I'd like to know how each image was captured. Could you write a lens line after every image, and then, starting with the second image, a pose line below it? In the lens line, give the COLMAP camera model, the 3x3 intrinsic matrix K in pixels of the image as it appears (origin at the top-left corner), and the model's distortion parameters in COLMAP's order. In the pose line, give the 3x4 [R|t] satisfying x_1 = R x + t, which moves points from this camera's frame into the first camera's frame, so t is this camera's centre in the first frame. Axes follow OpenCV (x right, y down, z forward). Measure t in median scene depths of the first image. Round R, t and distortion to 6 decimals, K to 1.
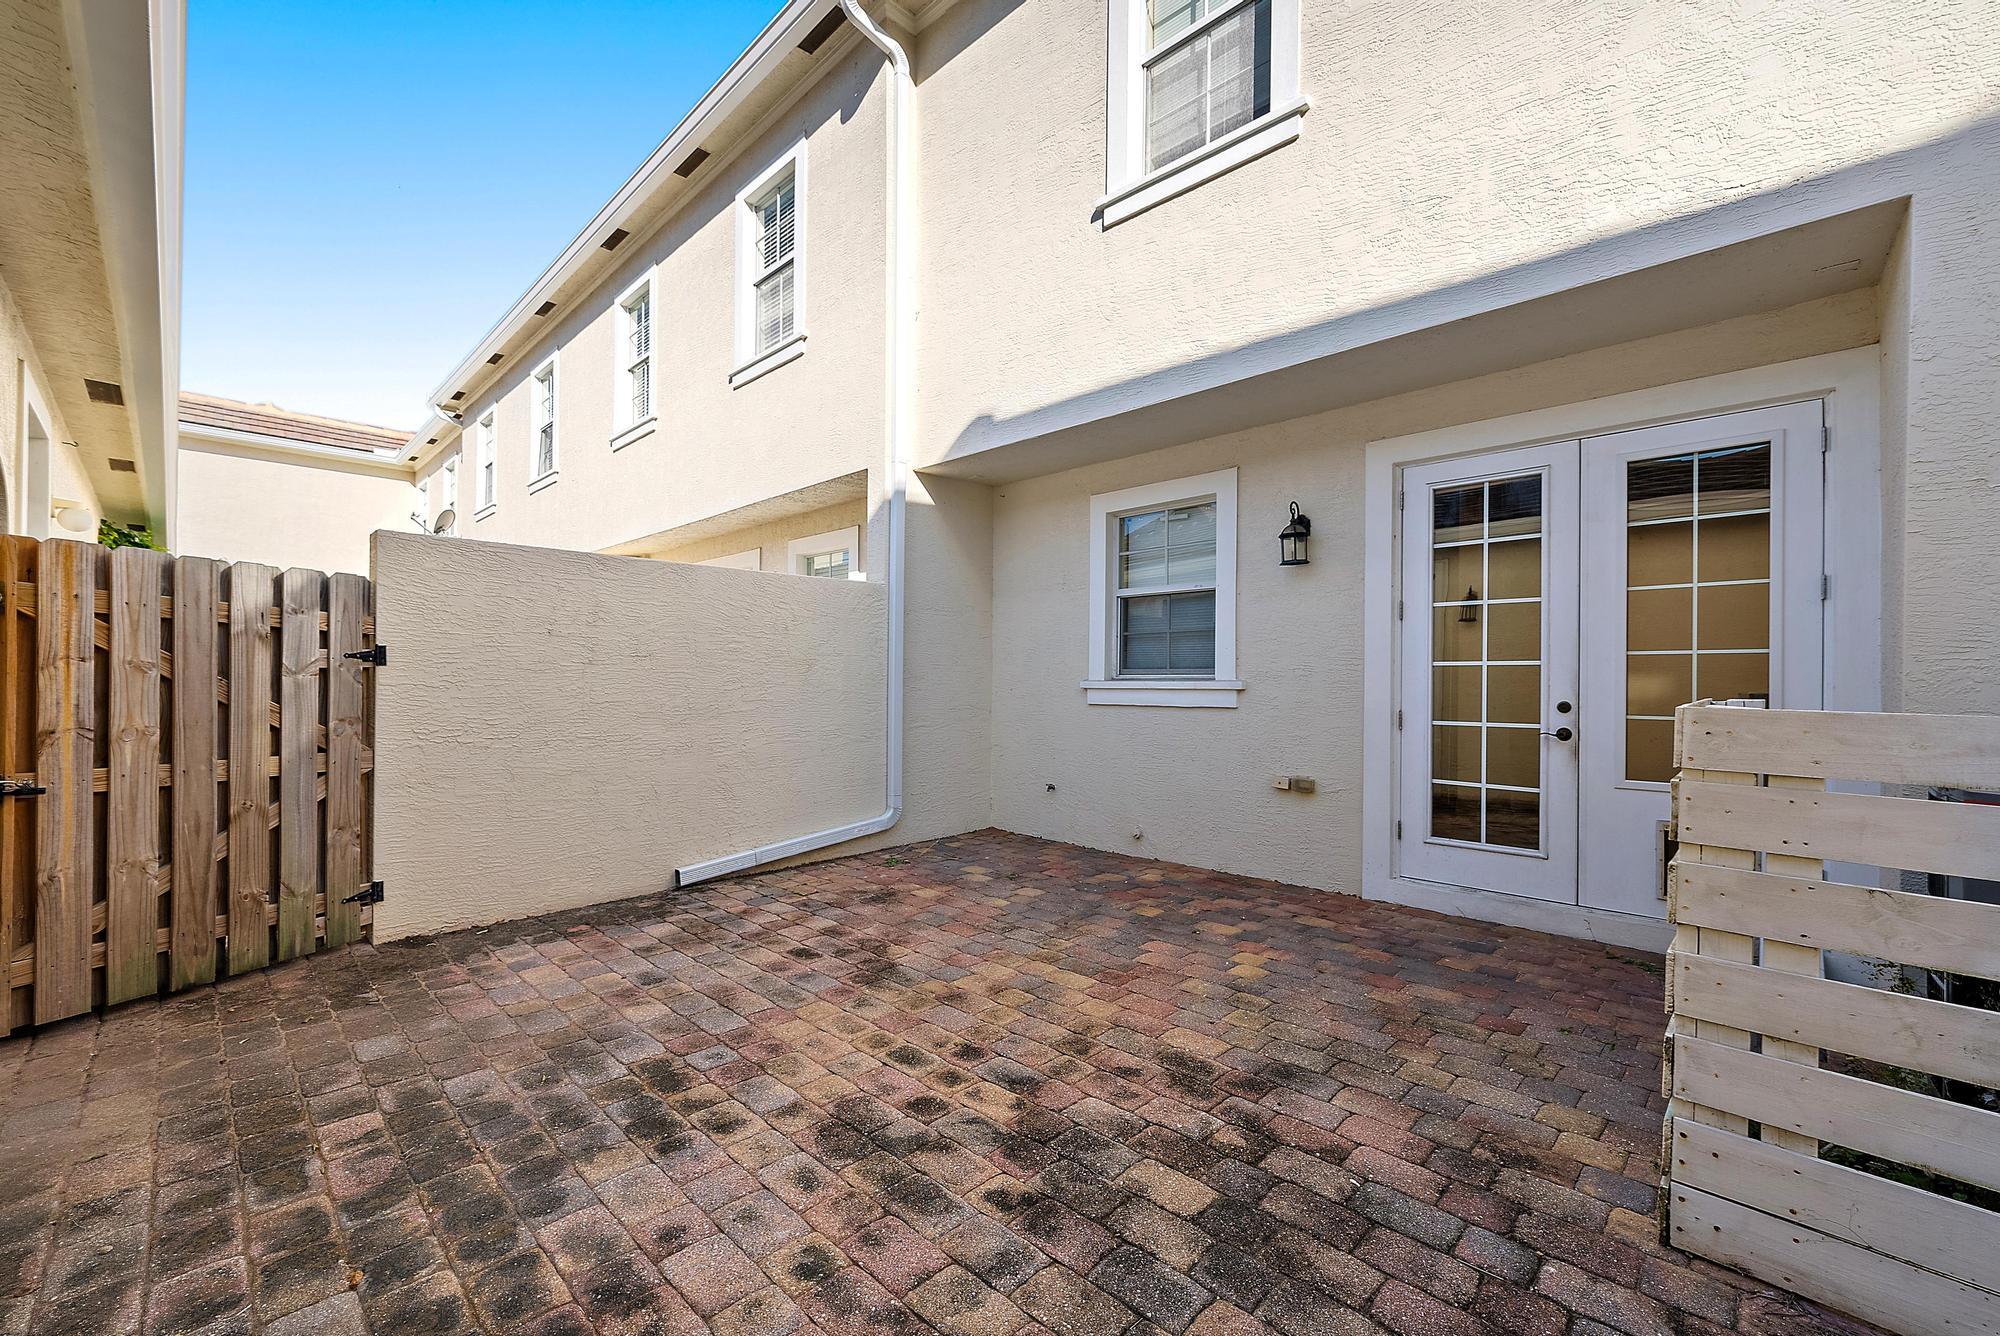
lens RADIAL K [[796.4, 0, 1004.0], [0, 796.4, 678.3], [0, 0, 1]] dist [-0.002128, -0.000169]
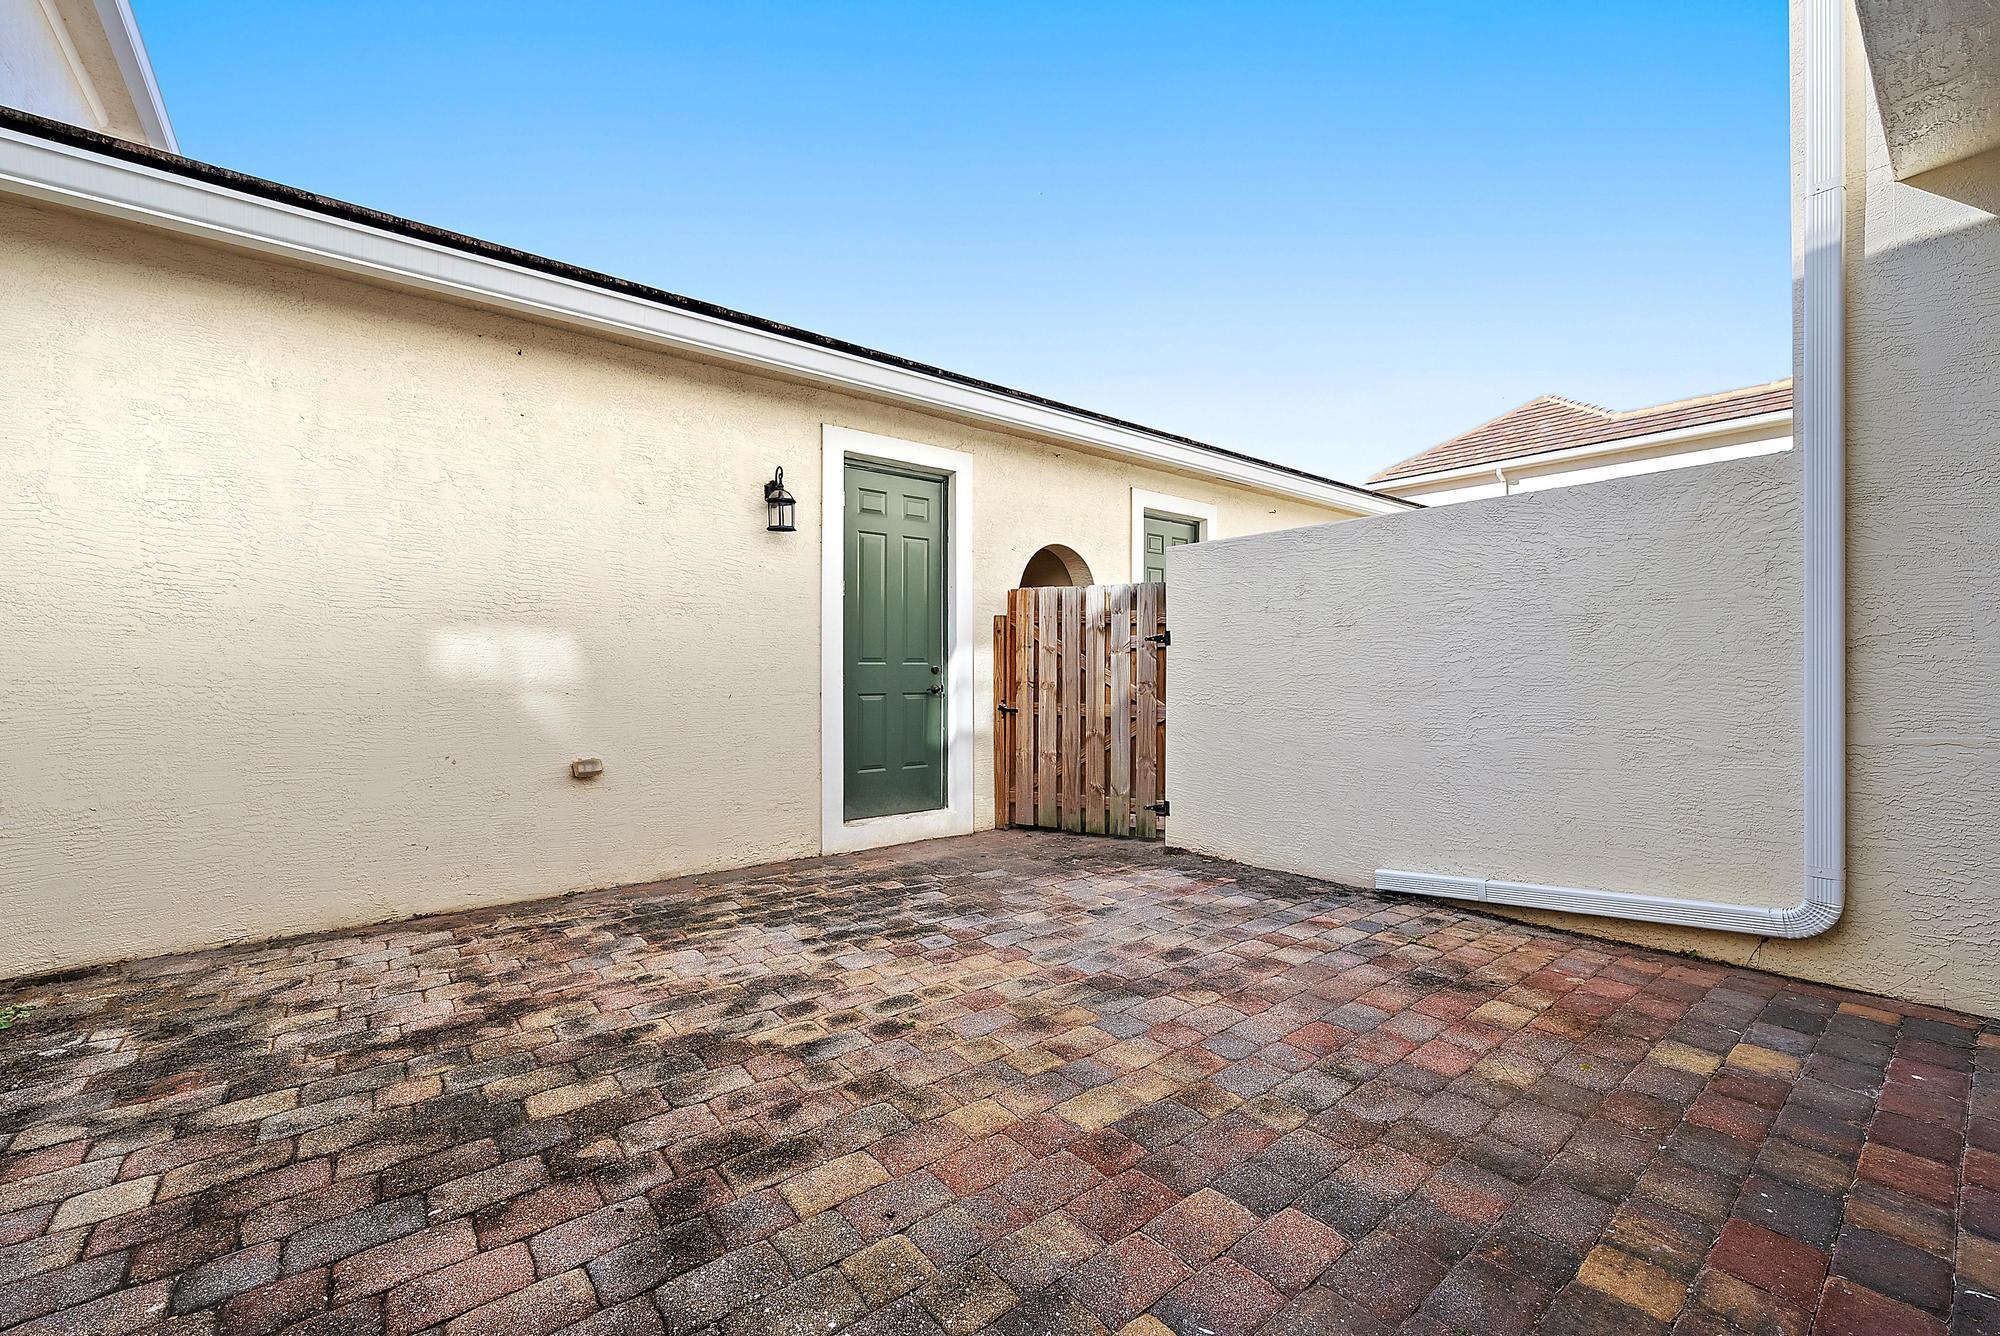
lens RADIAL K [[796.4, 0, 1002.2], [0, 796.4, 669.2], [0, 0, 1]] dist [-0.002128, -0.000169]
pose [[-0.104038, -0.003100, -0.994569, 0.789594], [0.003481, 0.999988, -0.003481, 0.038324], [0.994567, -0.003825, -0.104026, 1.092394]]
